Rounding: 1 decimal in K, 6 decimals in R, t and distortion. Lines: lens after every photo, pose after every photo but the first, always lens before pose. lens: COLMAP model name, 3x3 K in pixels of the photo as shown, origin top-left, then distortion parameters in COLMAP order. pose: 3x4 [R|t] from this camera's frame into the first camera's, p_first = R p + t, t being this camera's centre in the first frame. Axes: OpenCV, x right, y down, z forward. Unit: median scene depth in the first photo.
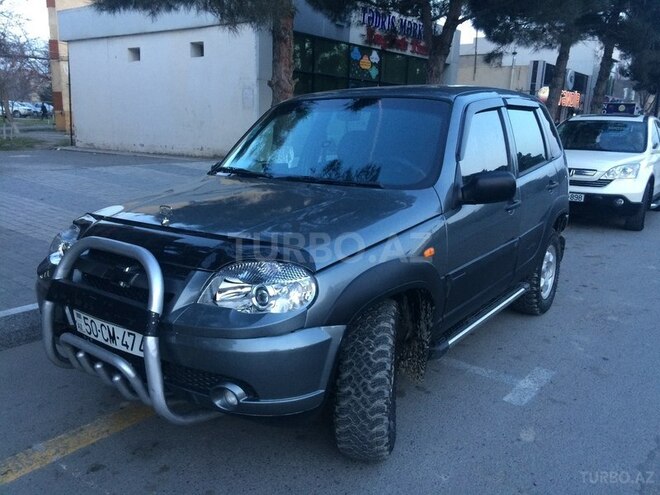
lens RADIAL K [[555.0, 0, 330.0], [0, 555.0, 247.5], [0, 0, 1]] dist [0.091078, -0.116551]
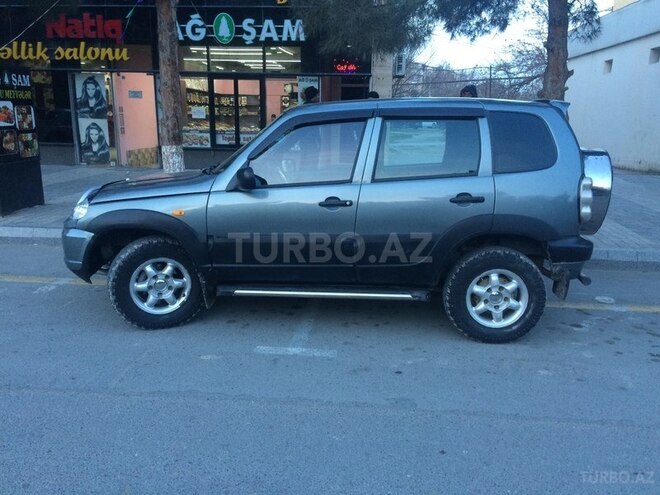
lens RADIAL K [[555.0, 0, 330.0], [0, 555.0, 247.5], [0, 0, 1]] dist [0.091078, -0.116551]
pose [[0.539125, 0.165834, -0.825738, 5.136159], [-0.184651, 0.979844, 0.076224, -0.290135], [0.821735, 0.111380, 0.558879, 1.443873]]
